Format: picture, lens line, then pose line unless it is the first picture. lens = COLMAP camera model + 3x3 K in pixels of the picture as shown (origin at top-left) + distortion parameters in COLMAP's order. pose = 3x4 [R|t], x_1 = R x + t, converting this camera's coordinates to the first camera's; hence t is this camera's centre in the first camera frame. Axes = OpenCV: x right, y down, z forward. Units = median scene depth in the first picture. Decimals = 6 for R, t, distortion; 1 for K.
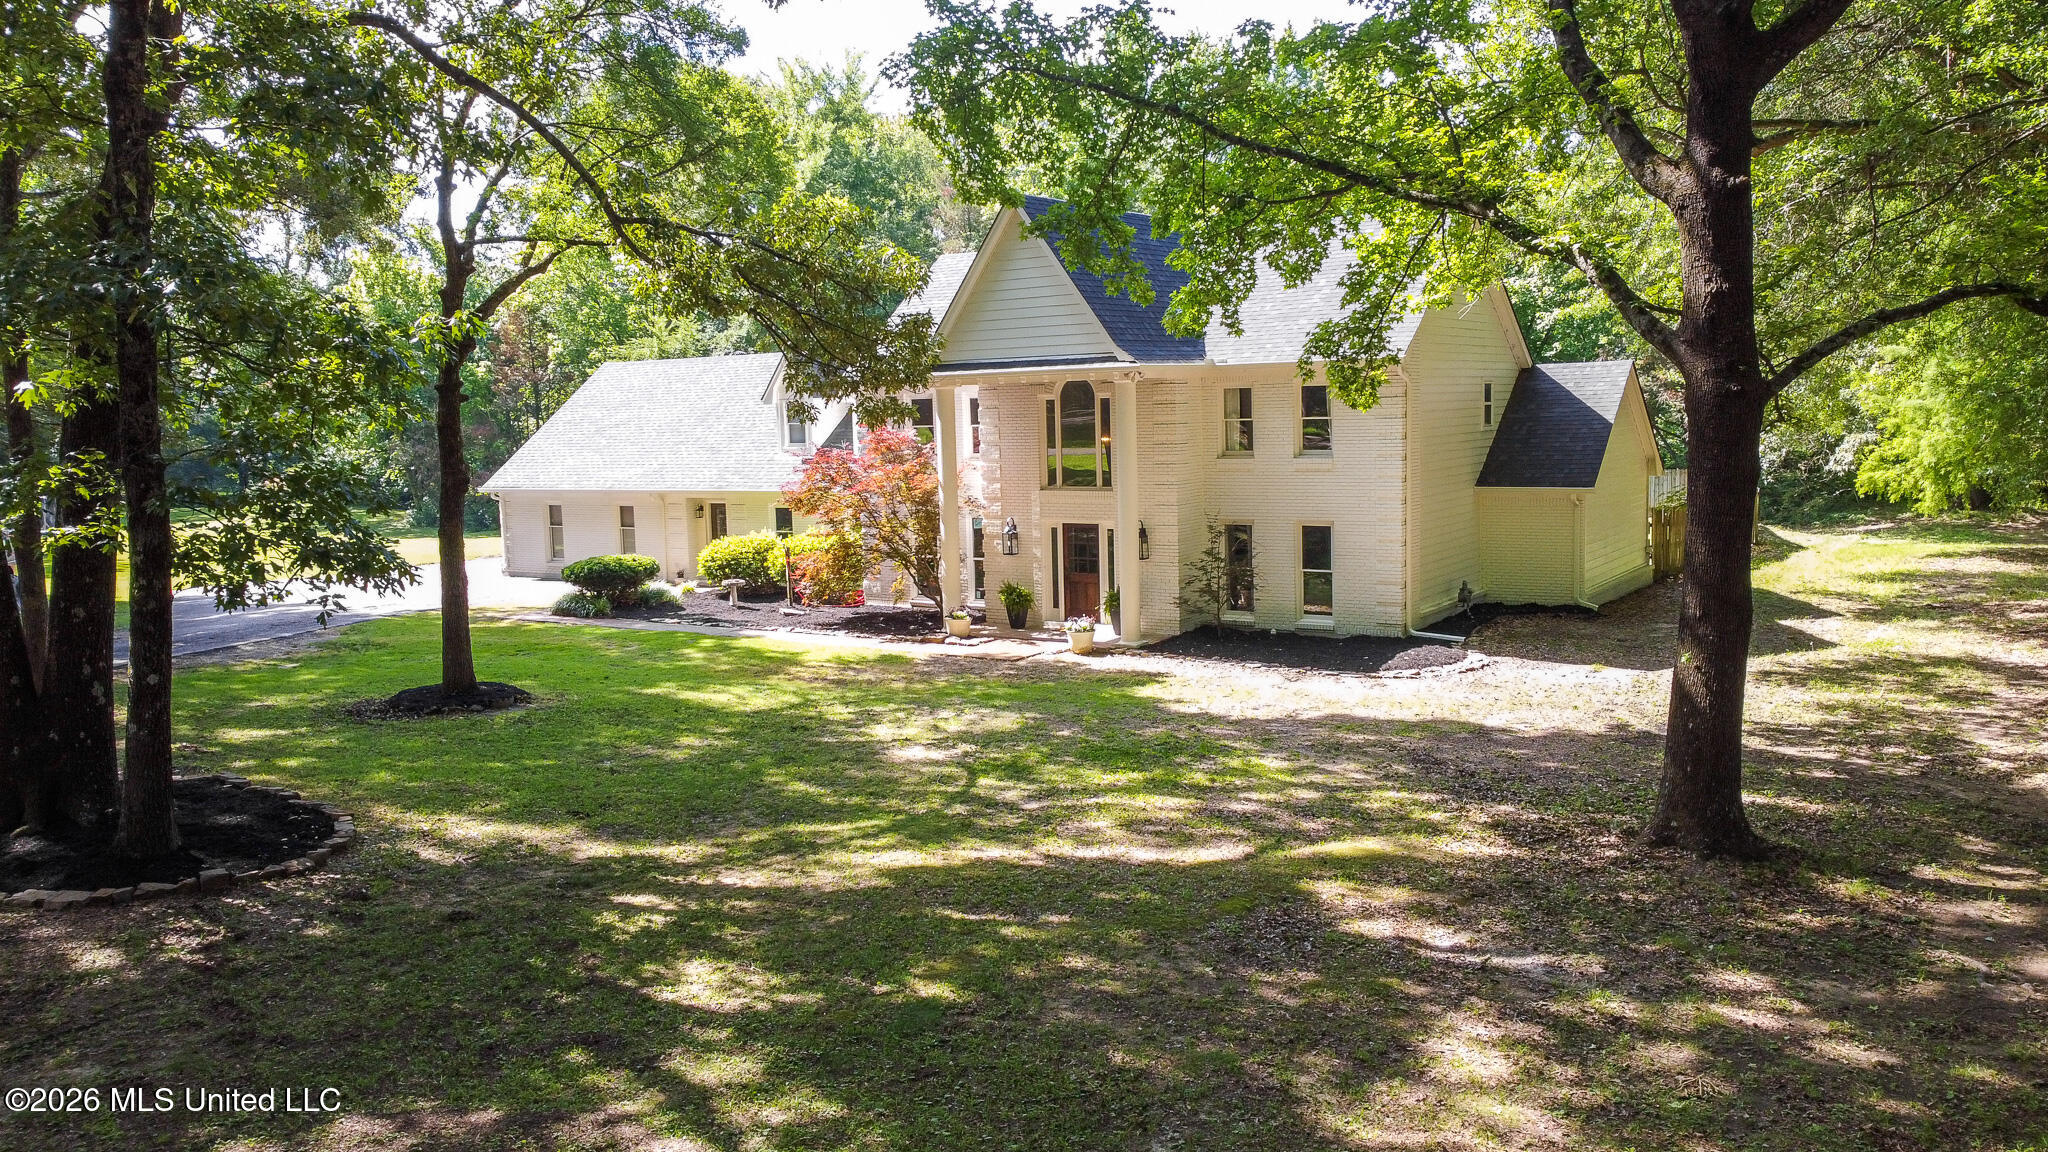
lens RADIAL K [[1598.3, 0, 1024.8], [0, 1598.3, 576.4], [0, 0, 1]] dist [0.007470, -0.006669]
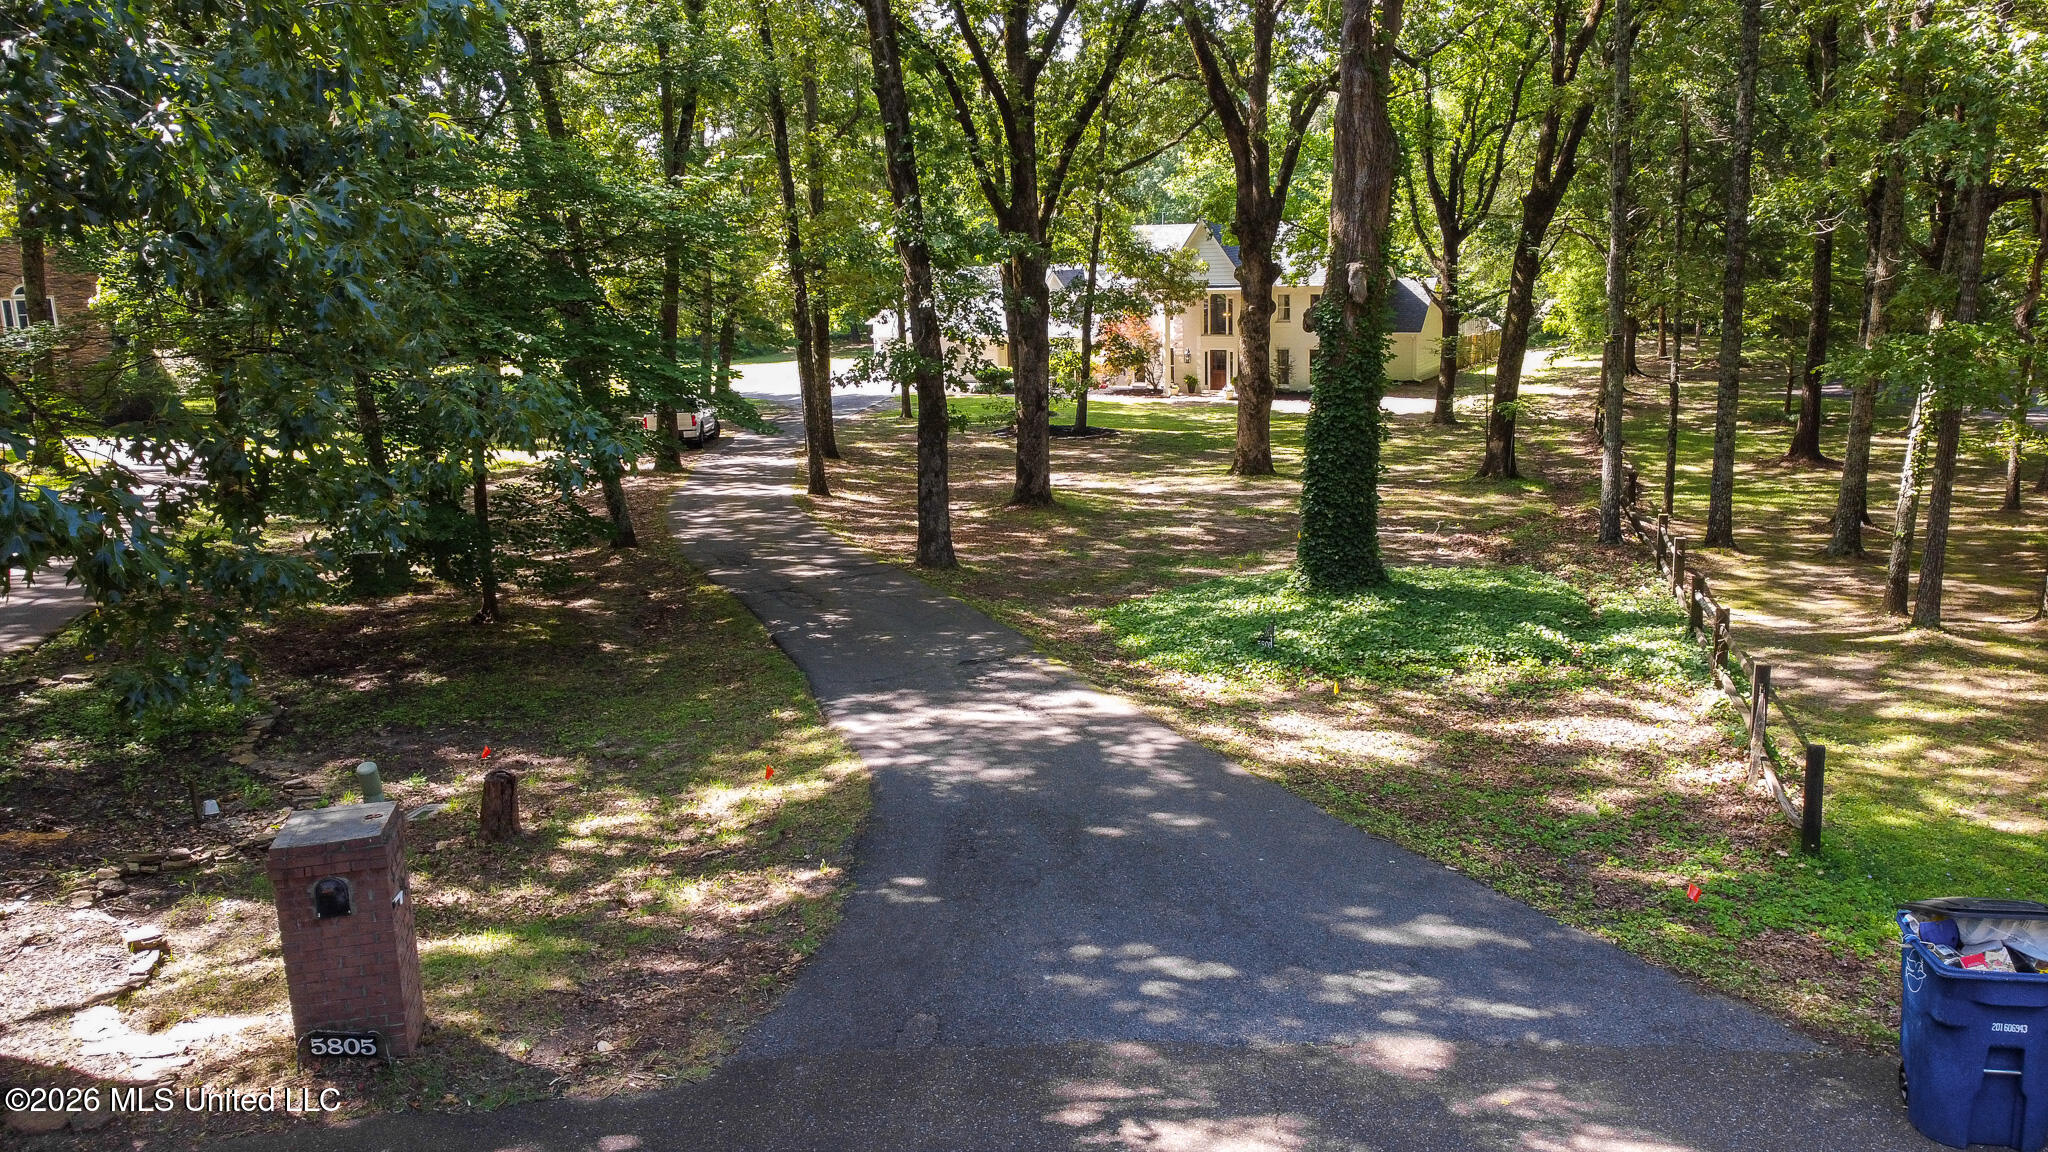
lens RADIAL K [[1598.3, 0, 1023.9], [0, 1598.3, 575.4], [0, 0, 1]] dist [0.007470, -0.006669]
pose [[0.995104, -0.025036, 0.095611, -0.507969], [0.014696, 0.994111, 0.107362, 0.043909], [-0.097736, -0.105431, 0.989612, -1.445974]]
